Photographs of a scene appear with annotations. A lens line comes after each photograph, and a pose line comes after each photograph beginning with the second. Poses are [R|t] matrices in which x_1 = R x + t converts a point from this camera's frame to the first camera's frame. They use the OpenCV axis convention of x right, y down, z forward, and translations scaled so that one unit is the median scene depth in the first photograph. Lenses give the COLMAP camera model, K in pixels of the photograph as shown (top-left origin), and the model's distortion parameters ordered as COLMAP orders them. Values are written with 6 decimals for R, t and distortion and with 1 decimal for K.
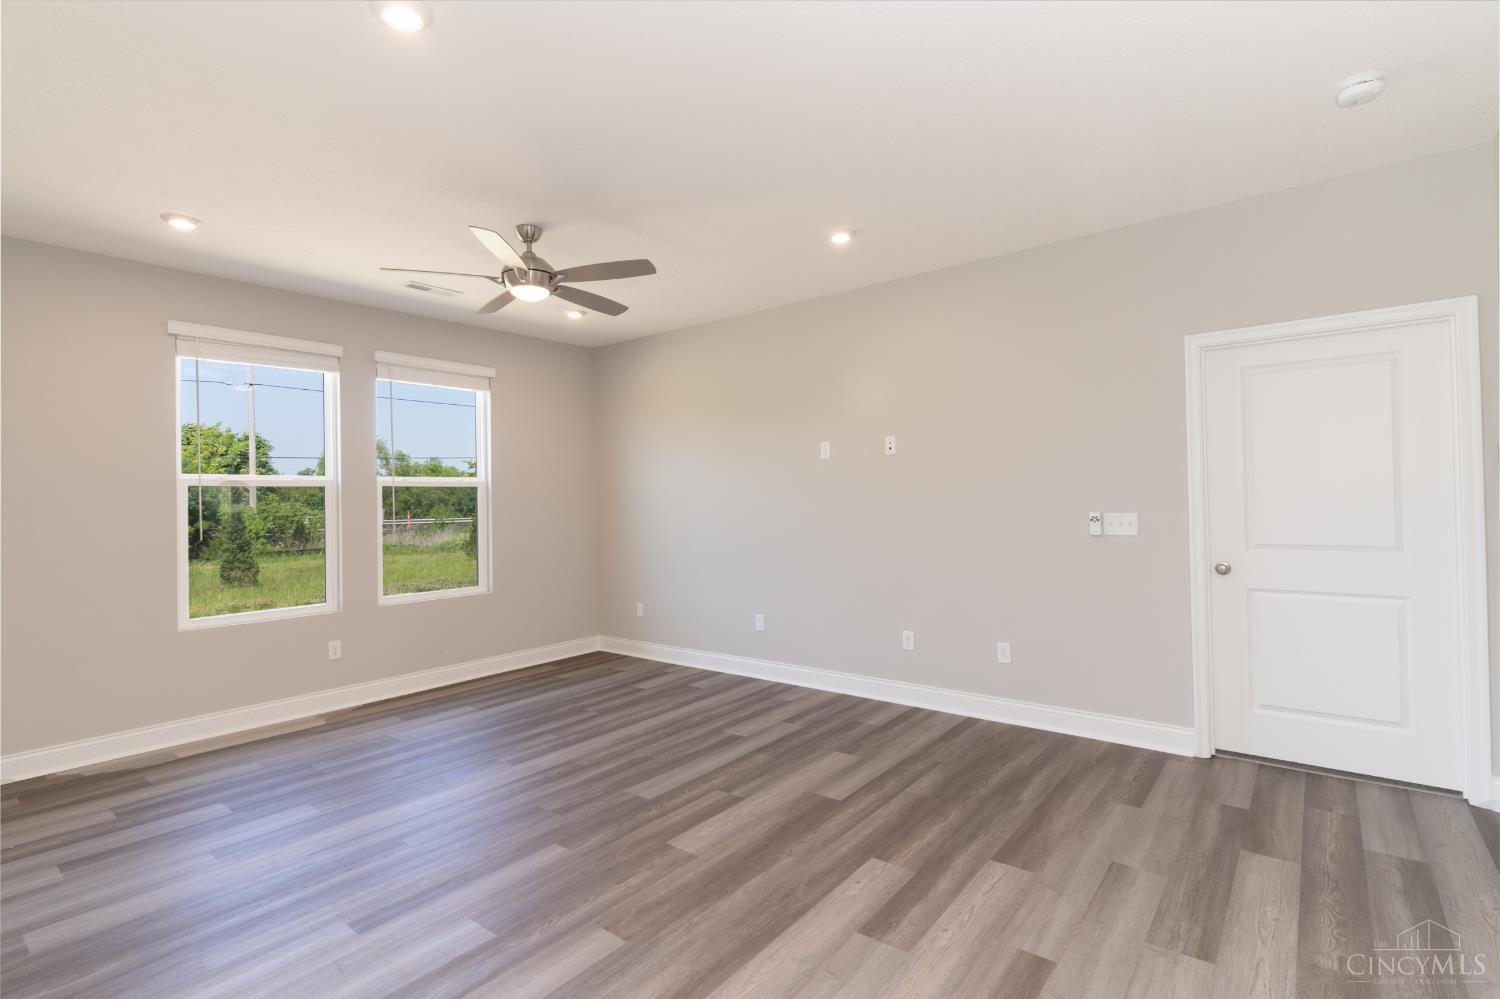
lens RADIAL K [[710.1, 0, 755.5], [0, 710.1, 500.6], [0, 0, 1]] dist [0.002174, -0.000070]
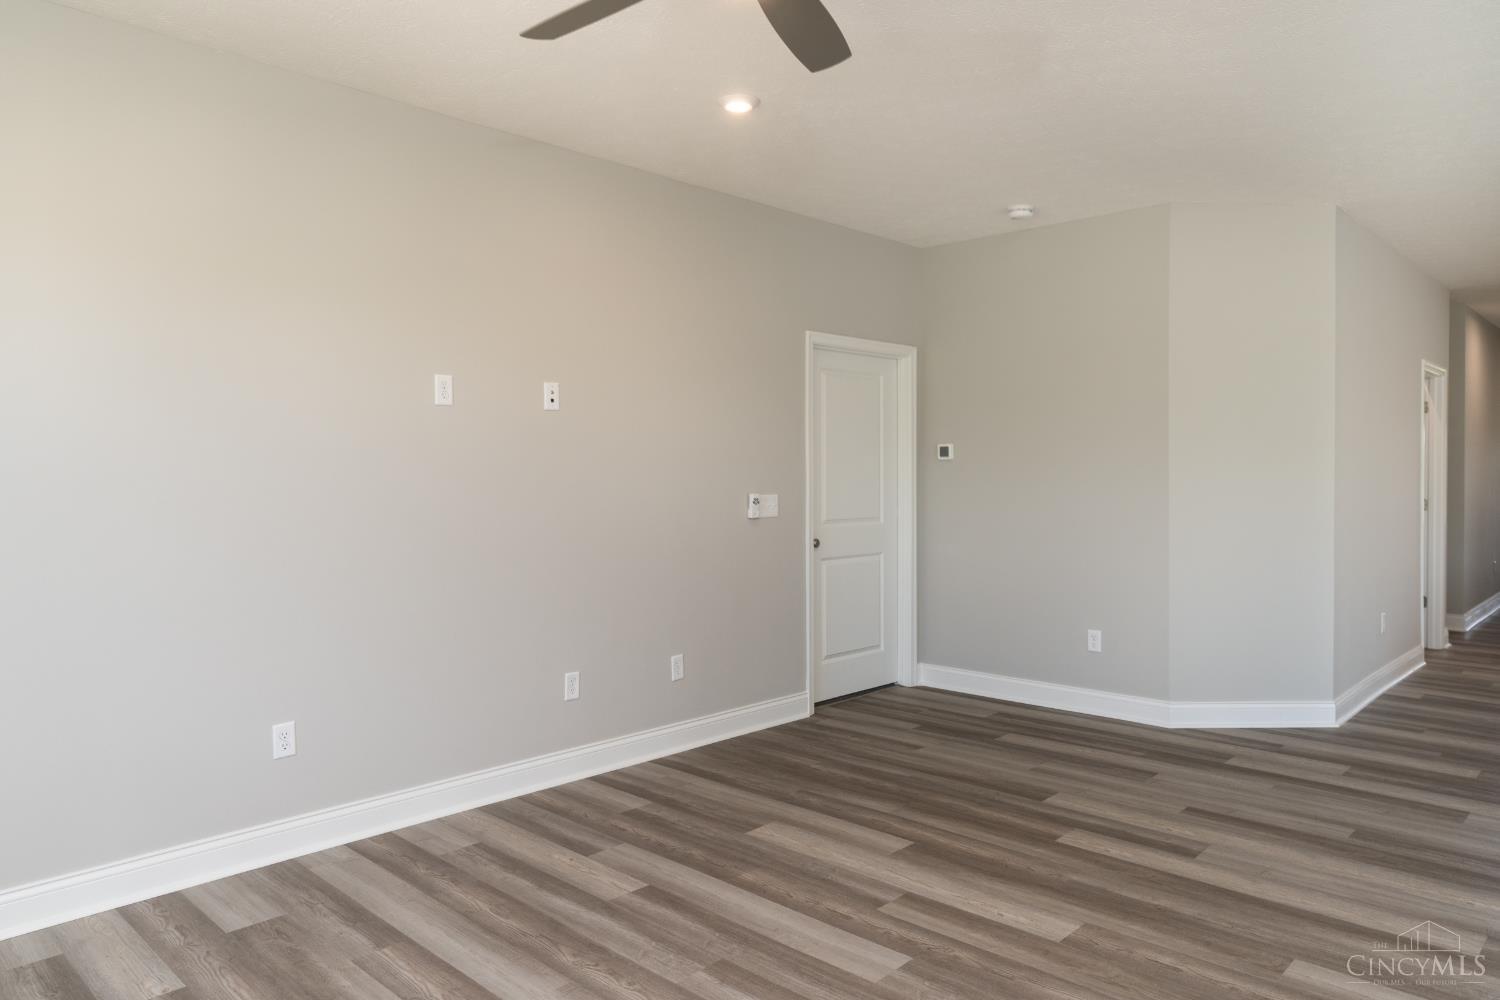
lens RADIAL K [[988.1, 0, 743.8], [0, 988.1, 492.1], [0, 0, 1]] dist [0.005552, -0.001297]
pose [[0.096962, -0.000694, 0.995288, -0.788753], [0.000198, 1.000000, 0.000678, 0.011998], [-0.995288, 0.000131, 0.096962, 0.824132]]
